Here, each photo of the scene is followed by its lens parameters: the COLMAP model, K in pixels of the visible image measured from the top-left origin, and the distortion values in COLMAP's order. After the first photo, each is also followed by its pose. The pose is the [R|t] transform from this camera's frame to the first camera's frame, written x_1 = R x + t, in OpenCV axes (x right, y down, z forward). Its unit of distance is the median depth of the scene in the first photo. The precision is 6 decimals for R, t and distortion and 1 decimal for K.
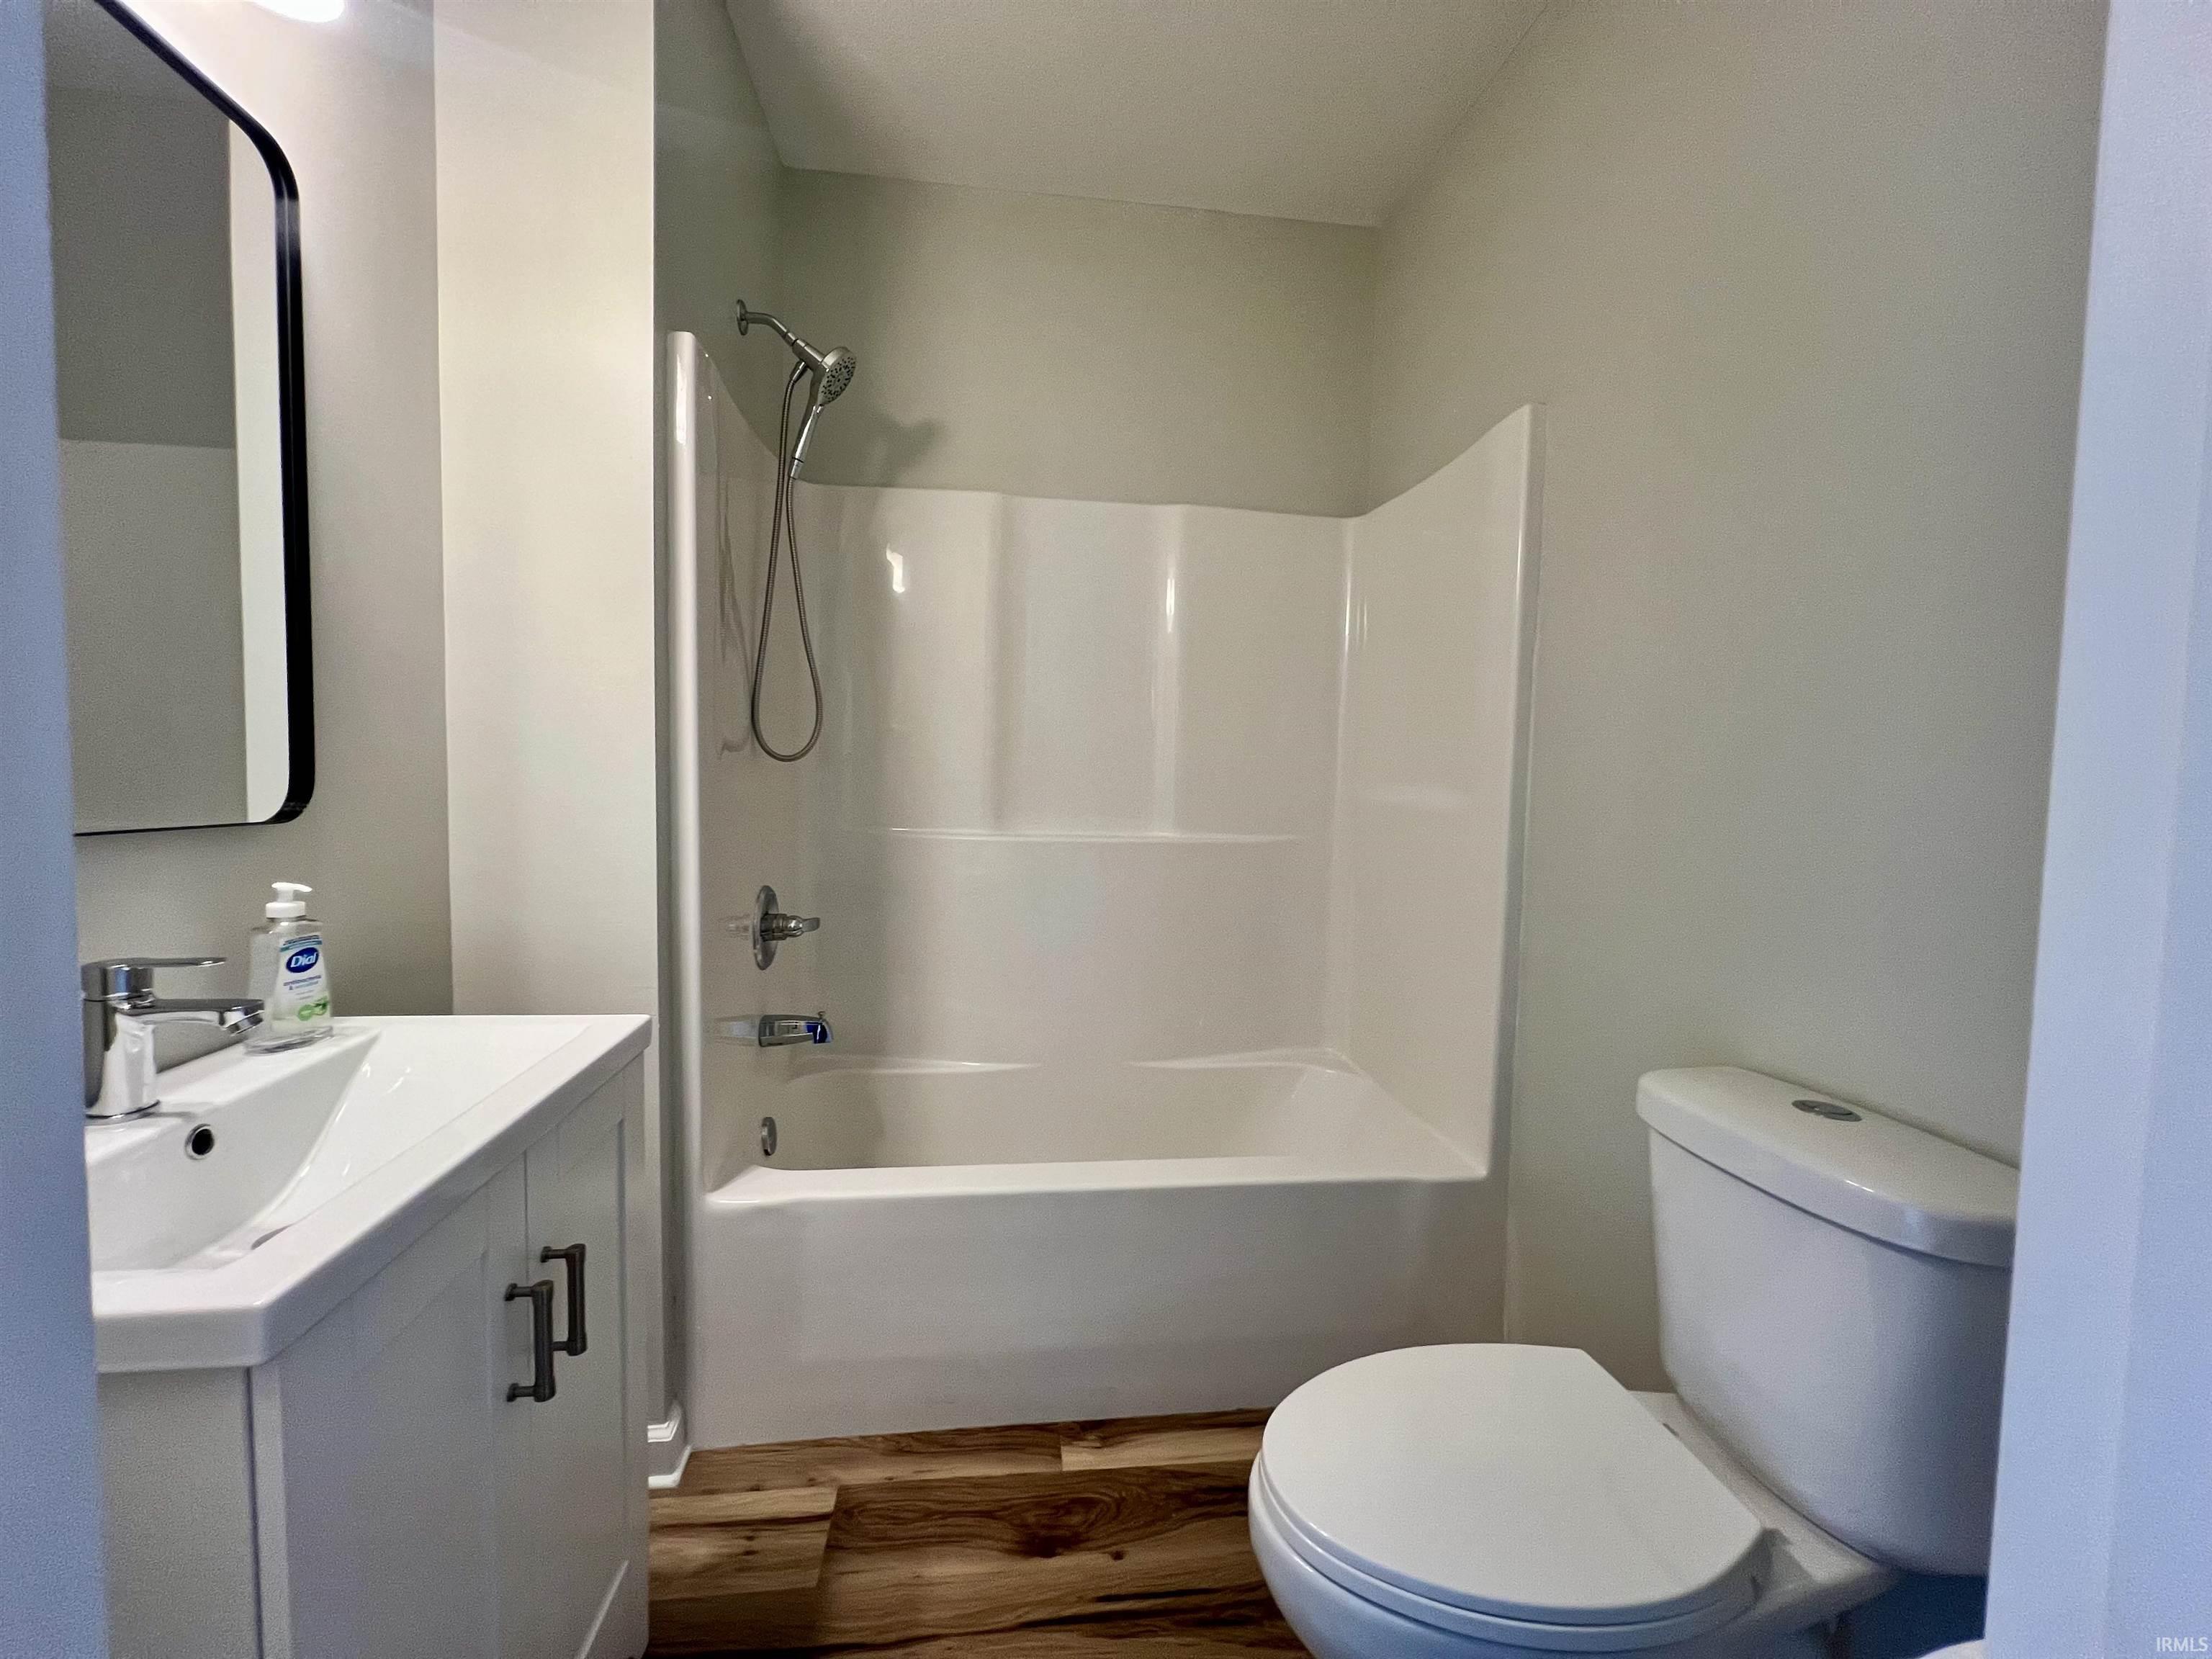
lens RADIAL K [[892.1, 0, 1112.5], [0, 892.1, 820.4], [0, 0, 1]] dist [-0.000512, 0.000197]
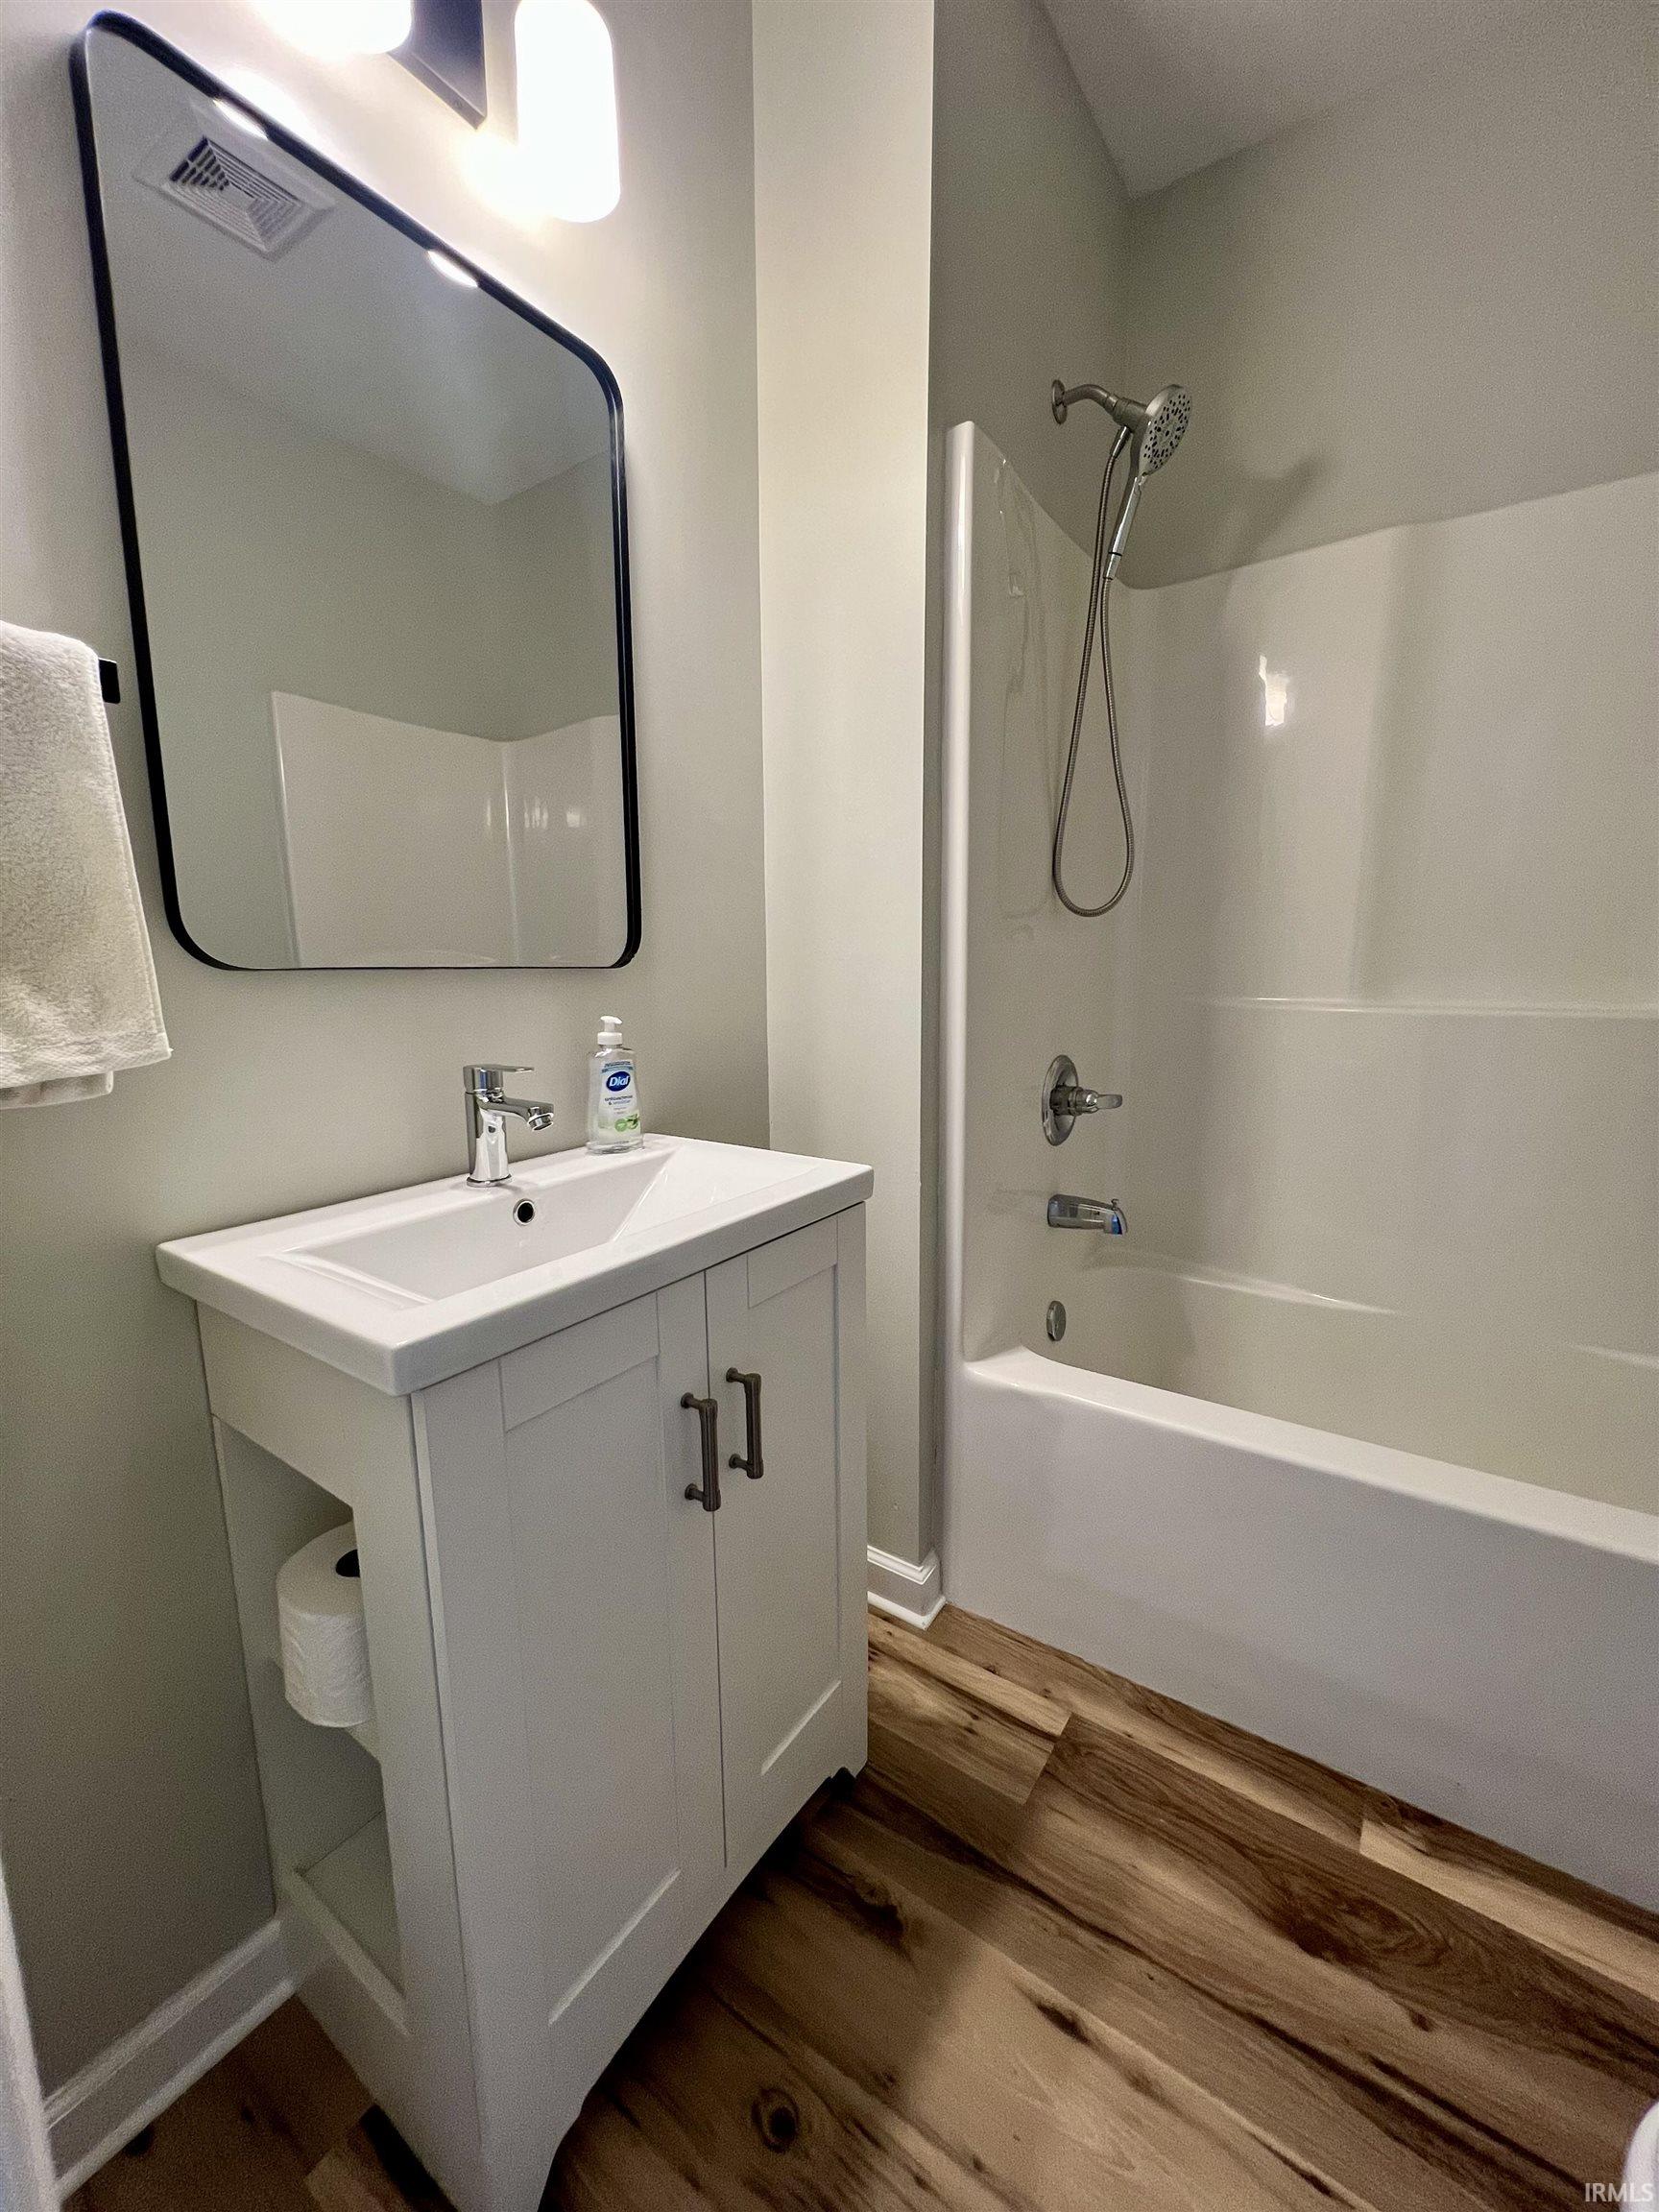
lens RADIAL K [[893.5, 0, 829.5], [0, 893.5, 1106.0], [0, 0, 1]] dist [-0.002503, 0.000466]
pose [[0.738139, 0.074867, -0.670482, 0.073728], [-0.008833, 0.994811, 0.101357, 0.046115], [0.674591, -0.068893, 0.734970, 0.216642]]
